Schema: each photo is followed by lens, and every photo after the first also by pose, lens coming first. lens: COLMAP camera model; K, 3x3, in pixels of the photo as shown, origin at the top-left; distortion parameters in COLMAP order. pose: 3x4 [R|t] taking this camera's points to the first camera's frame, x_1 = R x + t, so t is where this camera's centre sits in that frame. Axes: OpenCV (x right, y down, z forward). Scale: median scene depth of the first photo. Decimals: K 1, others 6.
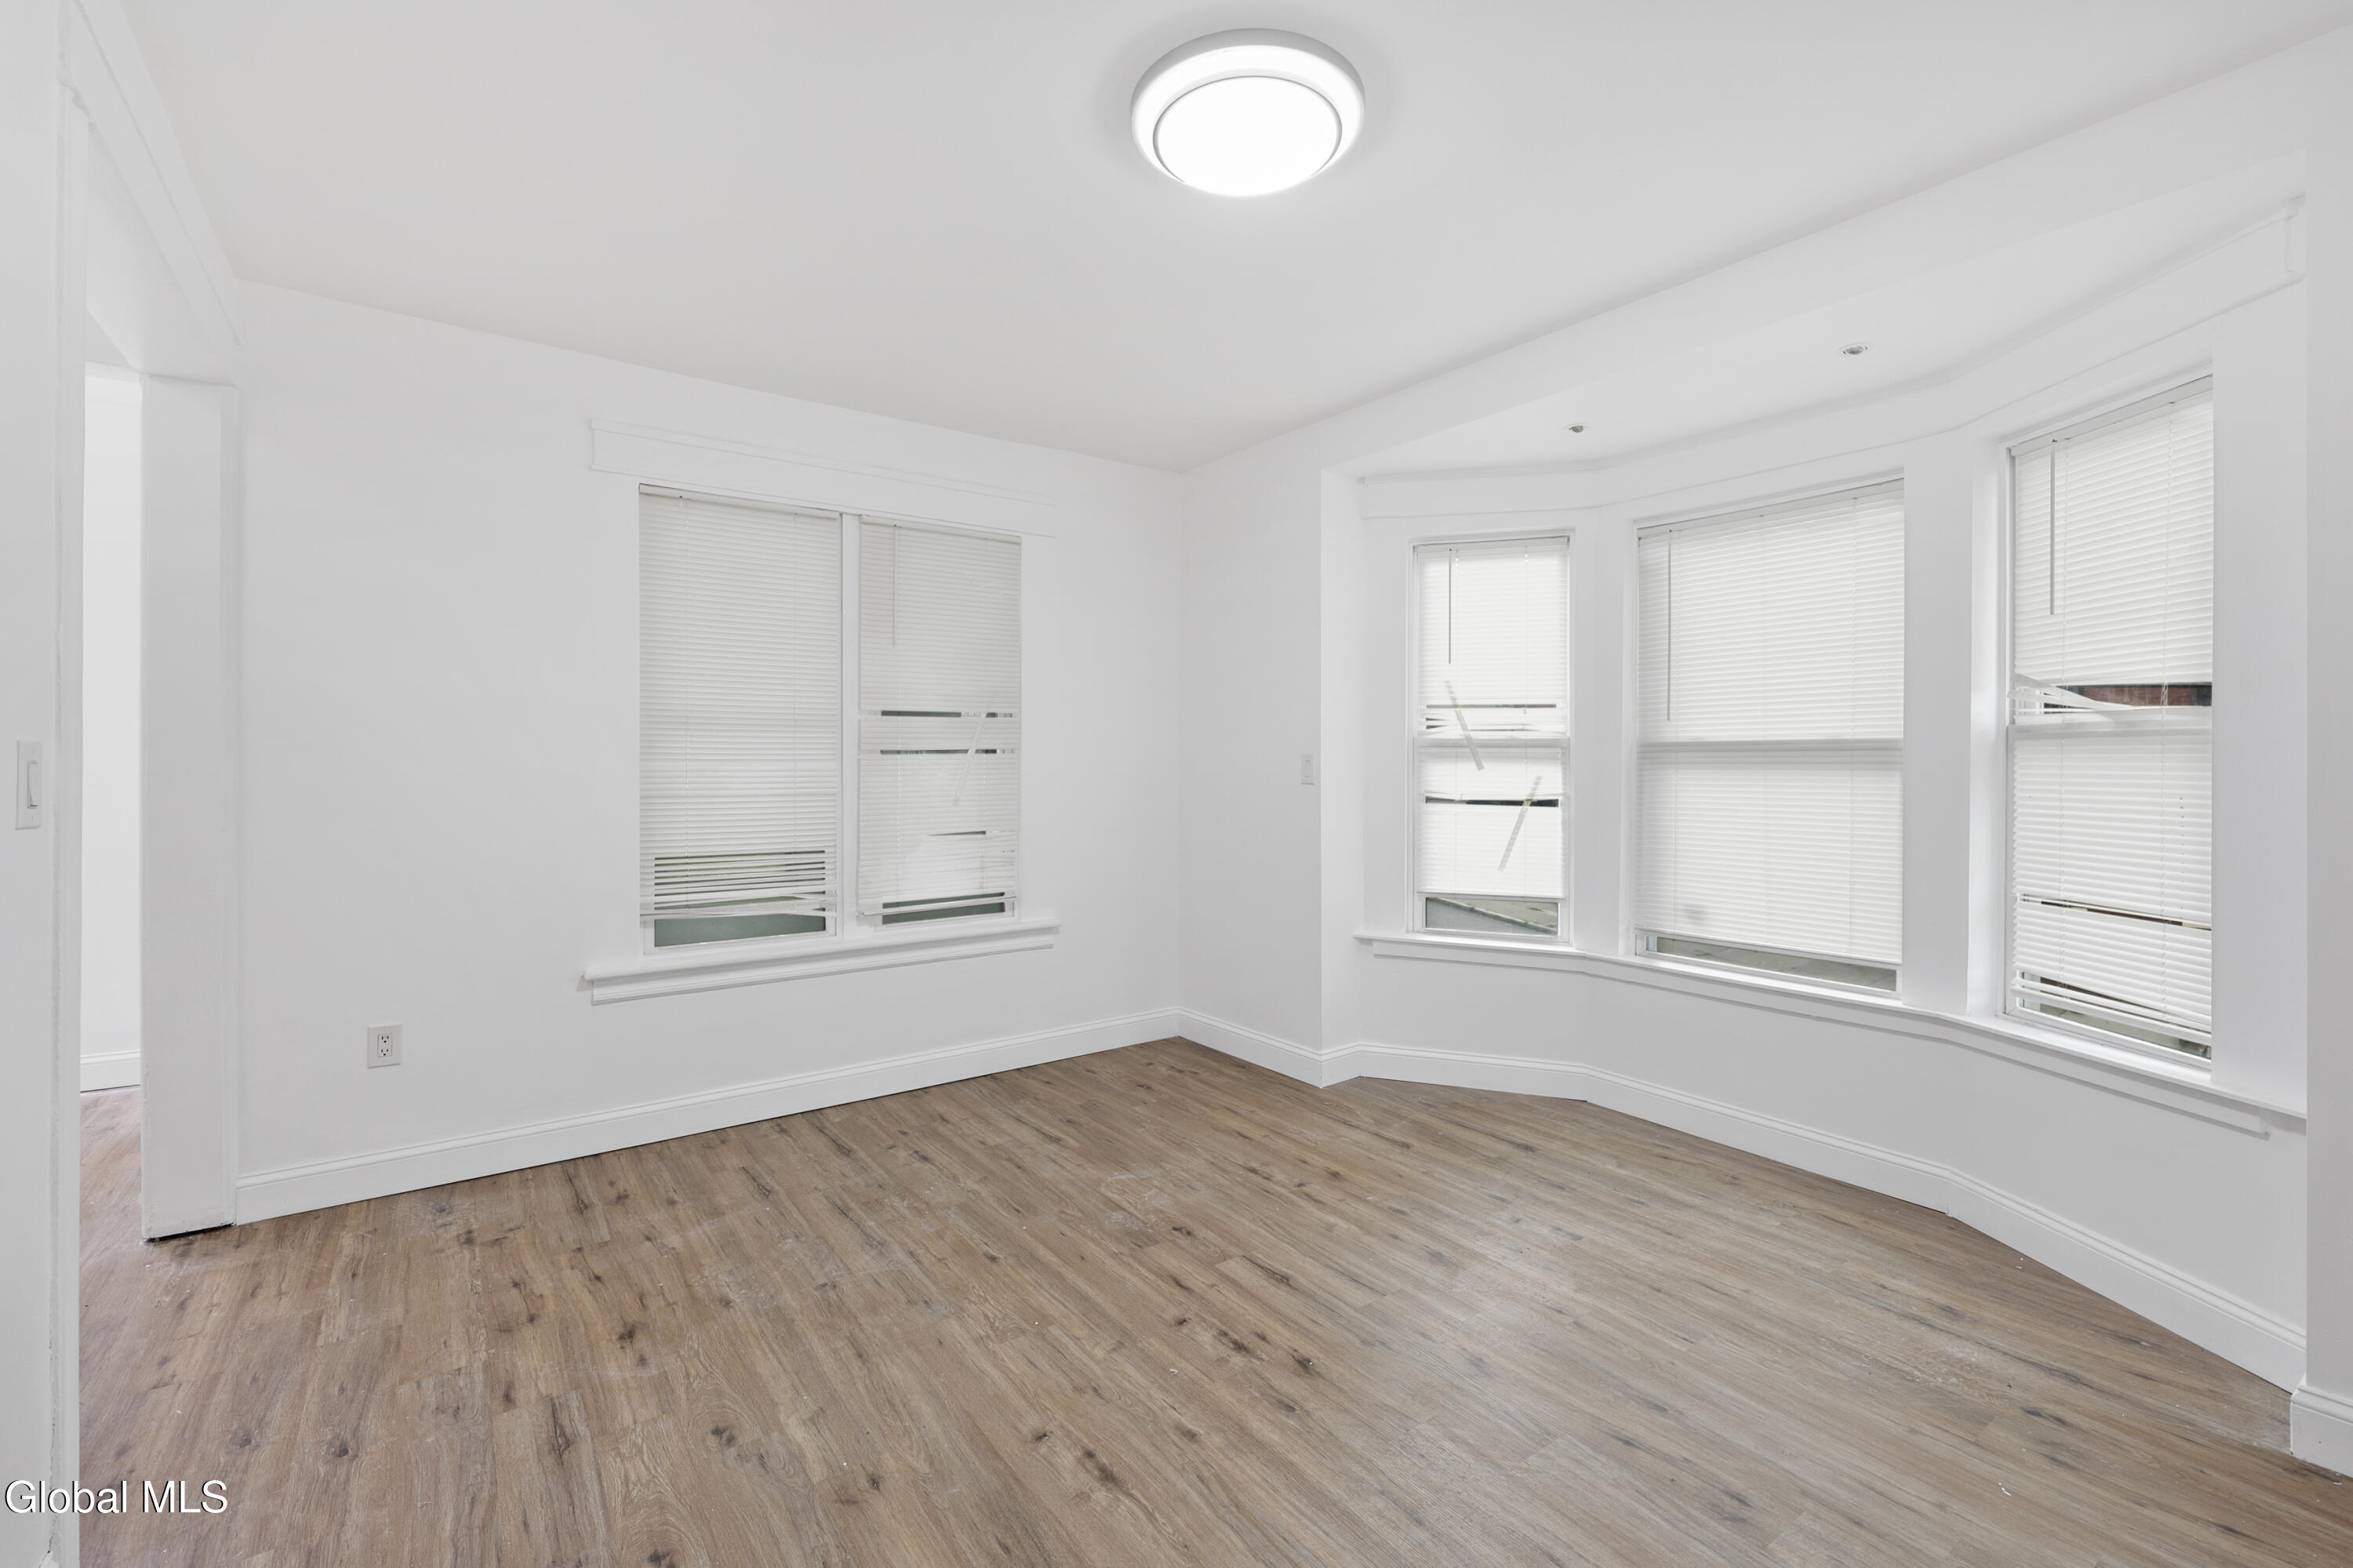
lens RADIAL K [[1037.8, 0, 1165.1], [0, 1037.8, 775.6], [0, 0, 1]] dist [-0.003794, -0.000486]
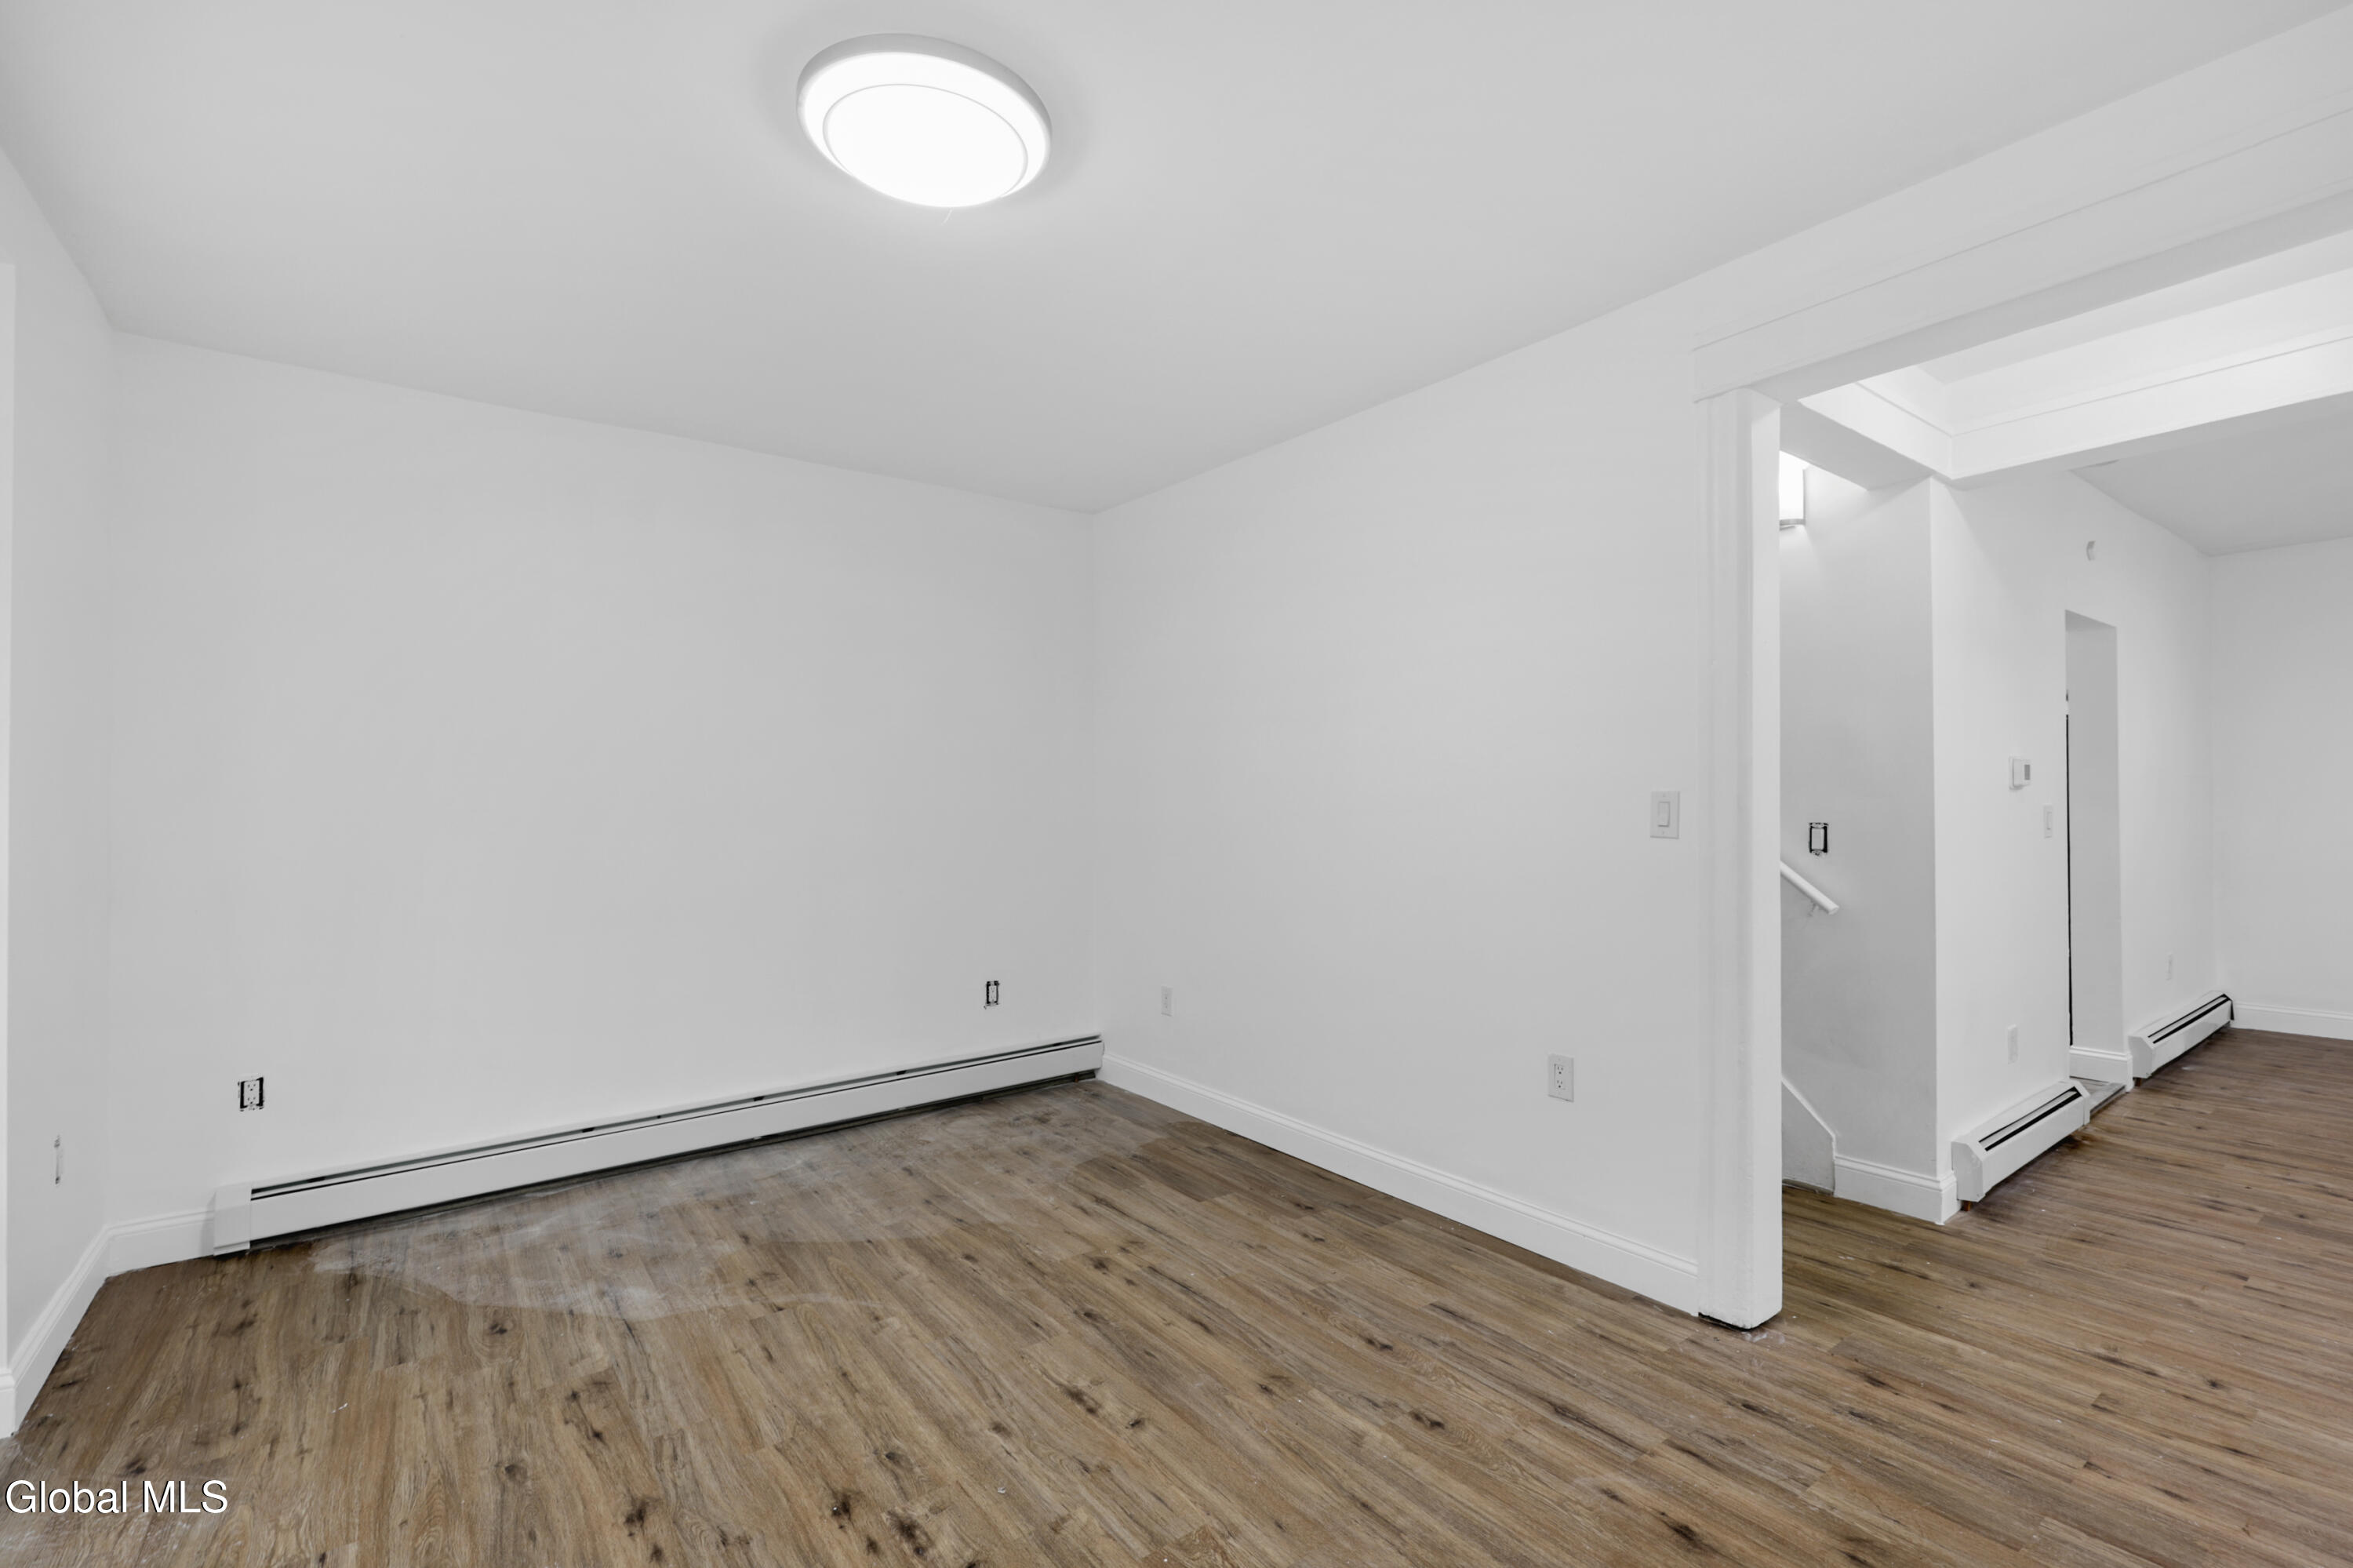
lens RADIAL K [[1037.8, 0, 1191.7], [0, 1037.8, 791.3], [0, 0, 1]] dist [-0.003794, -0.000486]
pose [[-0.999335, 0.007160, -0.035765, -0.135381], [0.007220, 0.999973, -0.001534, -0.025336], [0.035753, -0.001791, -0.999359, 1.969916]]
